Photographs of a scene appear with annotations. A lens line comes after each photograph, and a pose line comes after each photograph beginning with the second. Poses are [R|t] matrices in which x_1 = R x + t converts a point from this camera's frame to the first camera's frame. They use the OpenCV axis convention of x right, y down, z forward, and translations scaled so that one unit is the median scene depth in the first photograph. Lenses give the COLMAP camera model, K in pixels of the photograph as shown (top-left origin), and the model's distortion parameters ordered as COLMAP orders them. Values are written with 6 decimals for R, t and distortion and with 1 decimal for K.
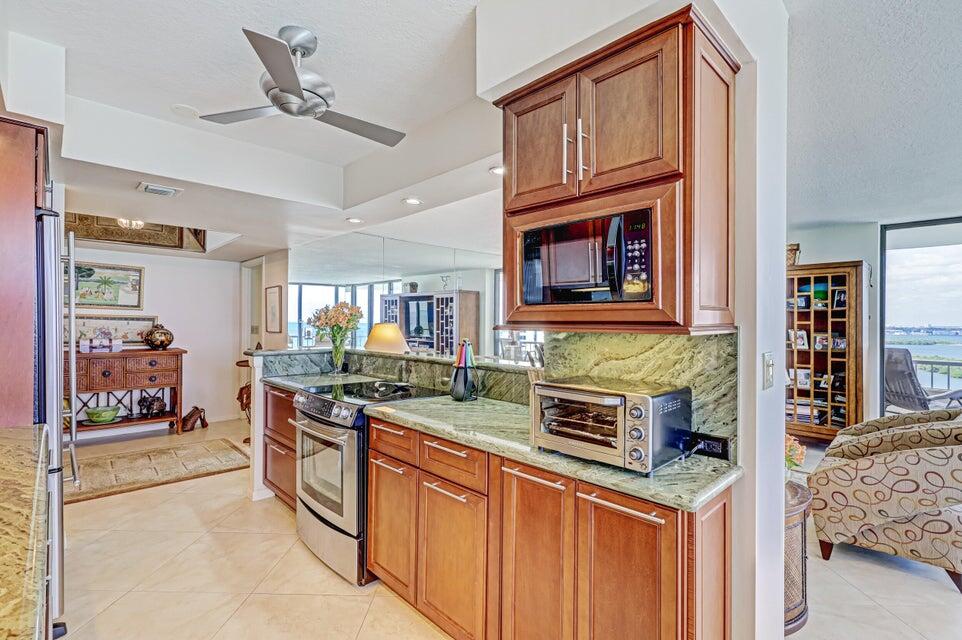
lens RADIAL K [[442.8, 0, 477.9], [0, 442.8, 318.8], [0, 0, 1]] dist [0.002073, -0.000240]
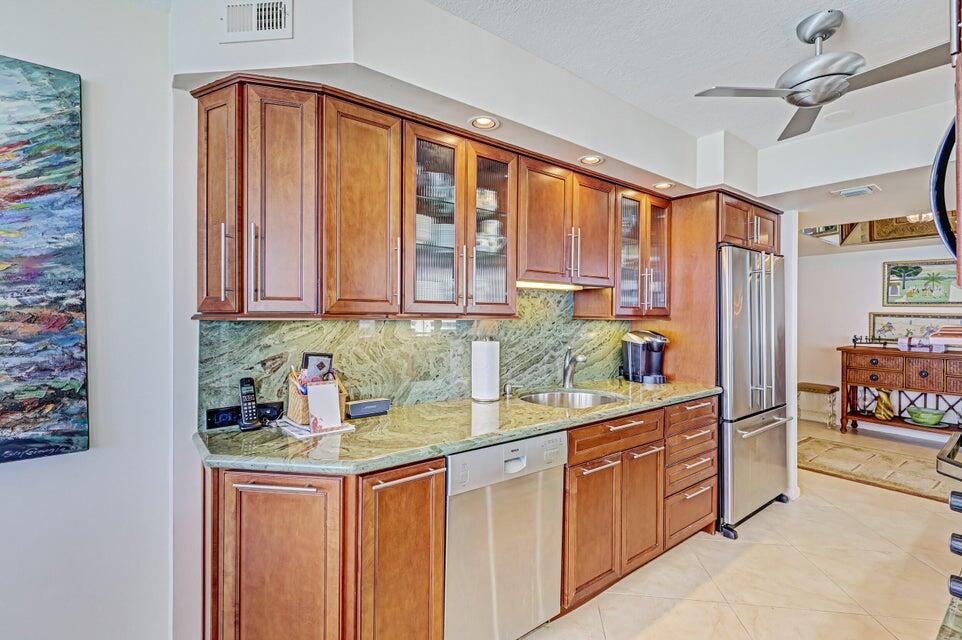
lens RADIAL K [[446.1, 0, 480.4], [0, 446.1, 319.0], [0, 0, 1]] dist [-0.000795, 0.000527]
pose [[-0.100088, 0.000512, -0.994978, 0.227292], [0.000966, 0.999999, 0.000417, 0.002498], [0.994978, -0.000919, -0.100088, 0.135574]]
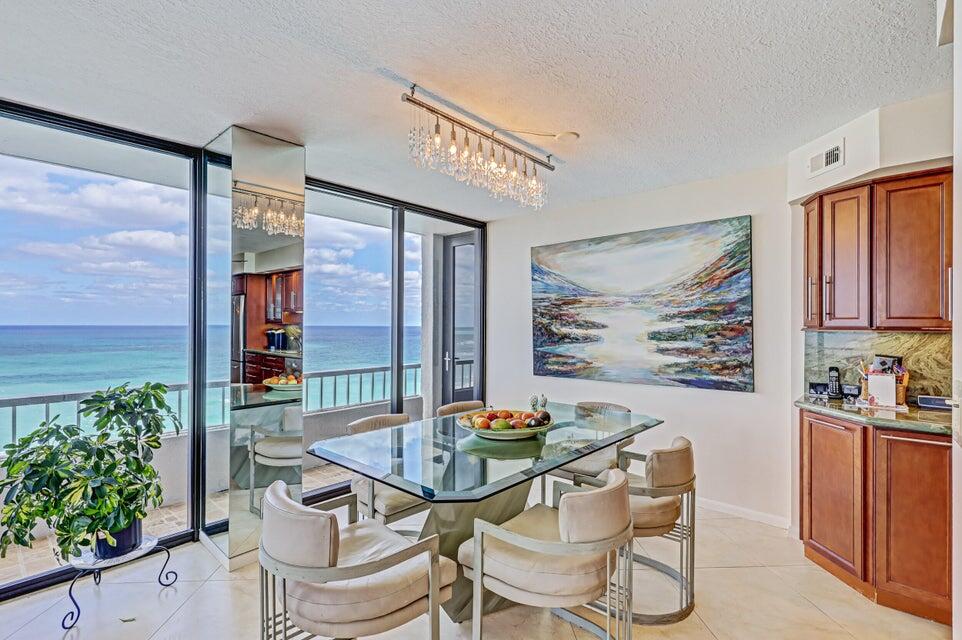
lens RADIAL K [[450.9, 0, 482.3], [0, 450.9, 319.8], [0, 0, 1]] dist [-0.002652, 0.000086]
pose [[-0.996826, -0.011963, -0.078709, 0.389535], [-0.010658, 0.999799, -0.016977, 0.003140], [0.078896, -0.016084, -0.996753, 0.453512]]
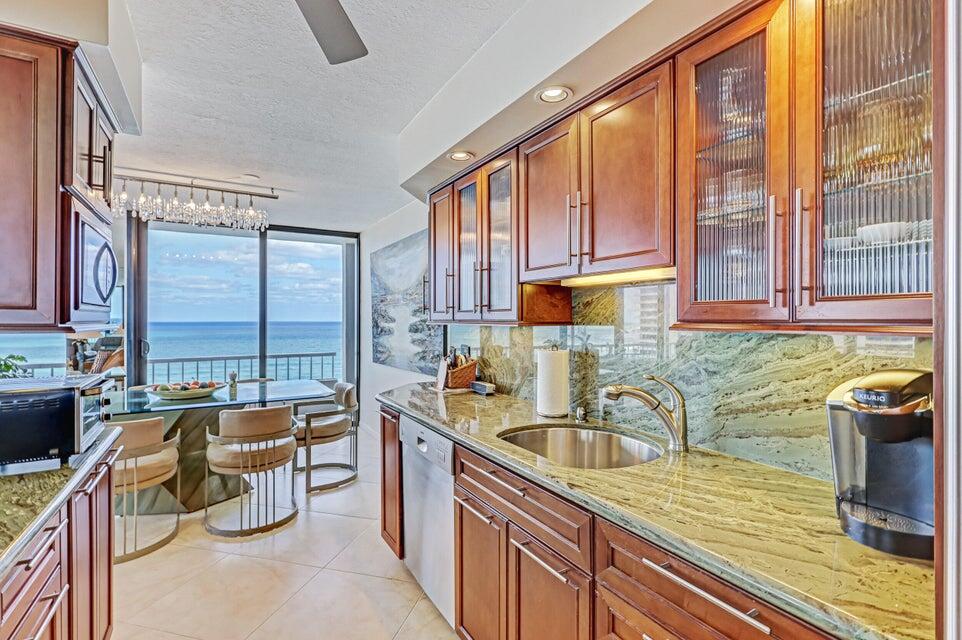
lens RADIAL K [[450.9, 0, 482.3], [0, 450.9, 319.8], [0, 0, 1]] dist [-0.002652, 0.000086]
pose [[-0.974391, -0.007959, 0.224722, -0.283850], [-0.009164, 0.999949, -0.004319, -0.000249], [-0.224676, -0.006268, -0.974413, 0.539485]]
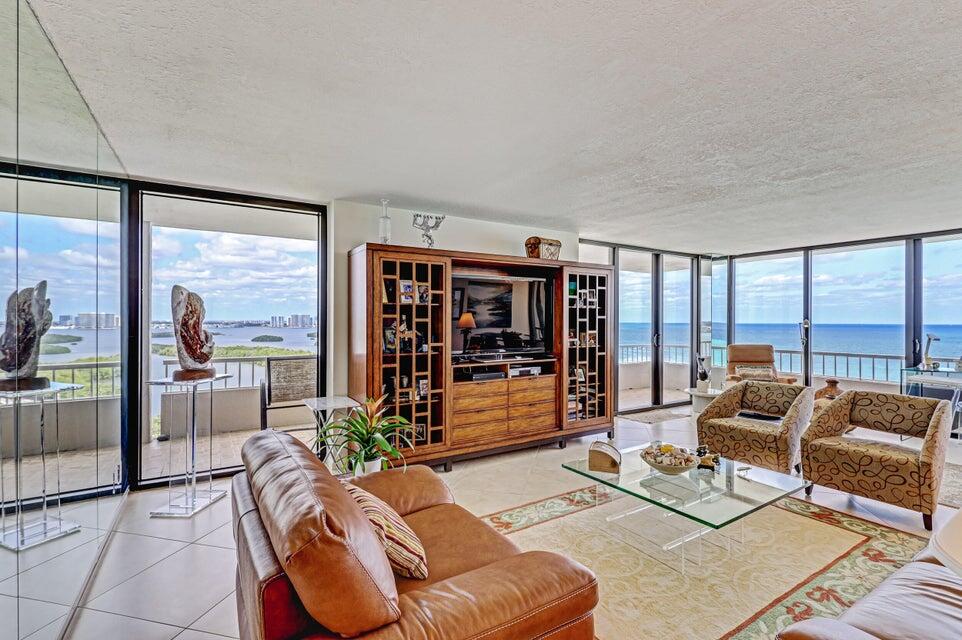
lens RADIAL K [[444.9, 0, 479.5], [0, 444.9, 320.8], [0, 0, 1]] dist [0.000028, 0.000705]
pose [[0.209520, -0.007318, 0.977777, -0.304459], [-0.008350, 0.999922, 0.009273, 0.003147], [-0.977769, -0.010107, 0.209443, 1.013089]]
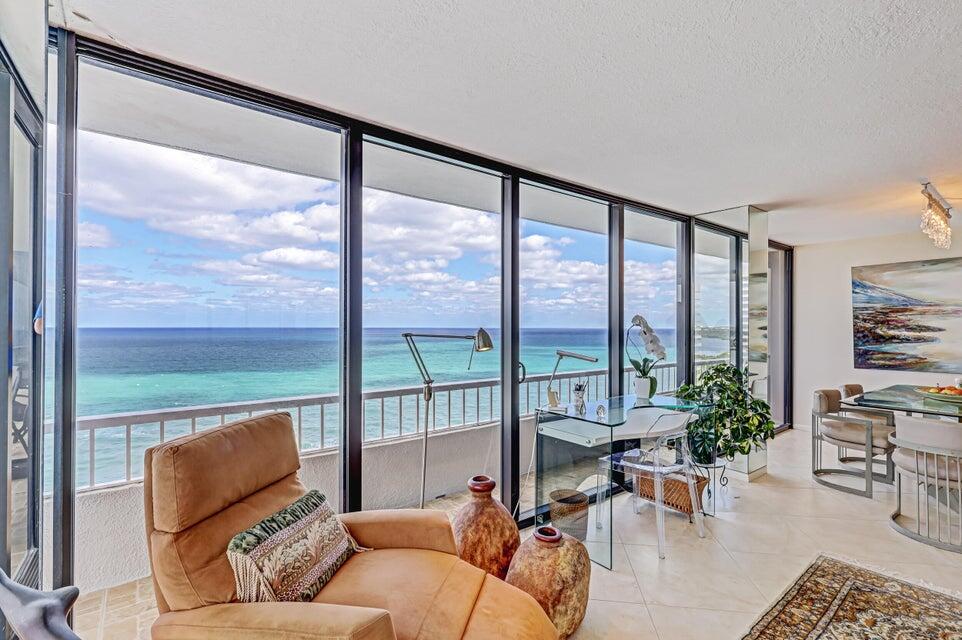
lens RADIAL K [[446.0, 0, 480.3], [0, 446.0, 323.4], [0, 0, 1]] dist [0.002728, 0.000301]
pose [[-0.994200, -0.008700, 0.107191, 1.044216], [-0.010028, 0.999879, -0.011856, 0.007132], [-0.107075, -0.012862, -0.994168, 0.791711]]
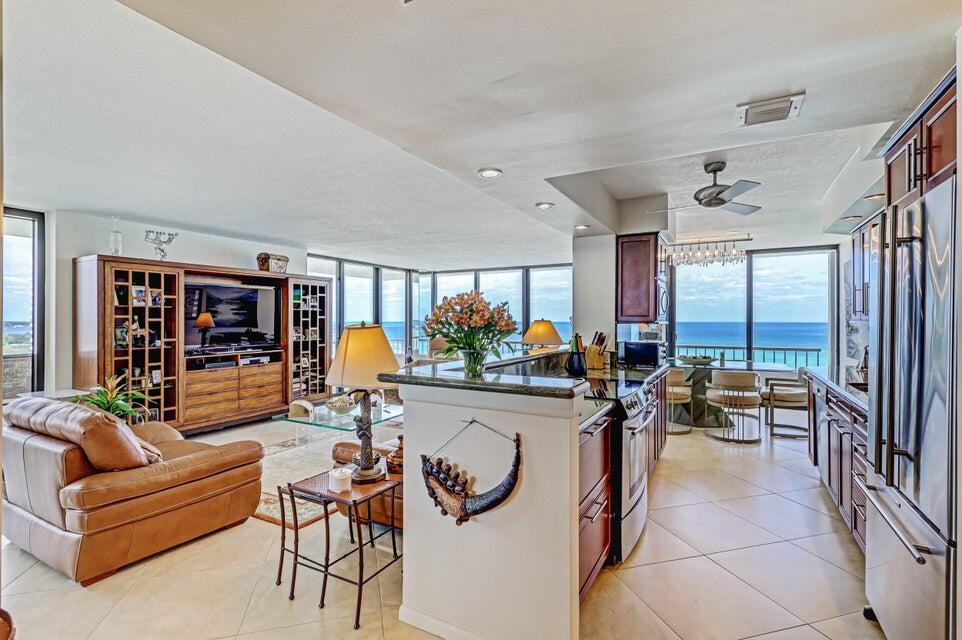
lens RADIAL K [[448.8, 0, 479.4], [0, 448.8, 318.0], [0, 0, 1]] dist [-0.000339, 0.001562]
pose [[-0.292291, -0.003099, 0.956324, -0.684513], [-0.008474, 0.999964, 0.000651, -0.000526], [-0.956292, -0.007913, -0.292307, 0.892174]]
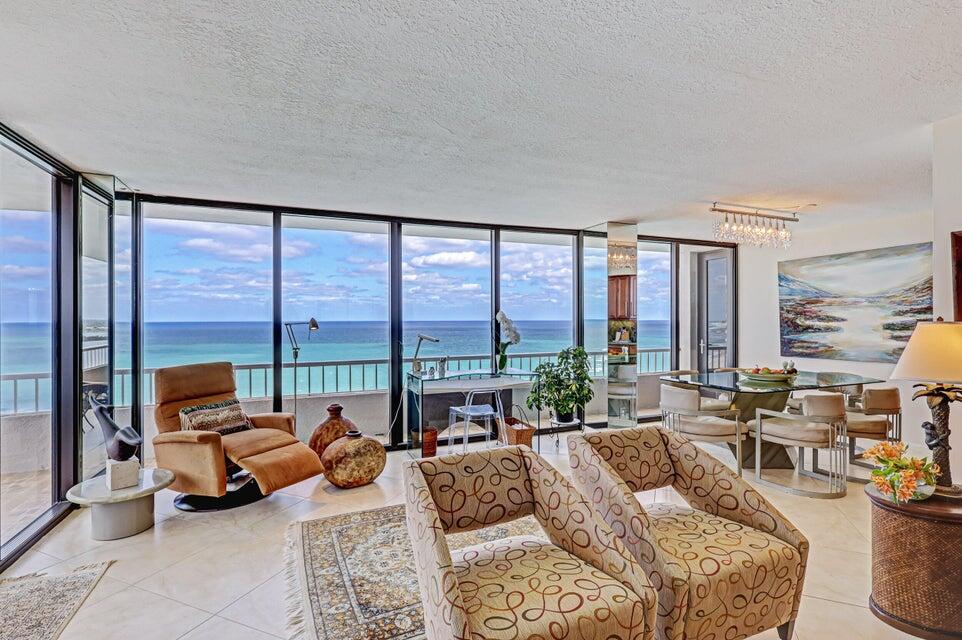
lens RADIAL K [[454.8, 0, 478.4], [0, 454.8, 317.5], [0, 0, 1]] dist [0.001389, 0.000177]
pose [[-0.930543, -0.003724, 0.366163, 0.528213], [-0.006292, 0.999963, -0.005821, 0.005110], [-0.366128, -0.007721, -0.930533, 1.017721]]
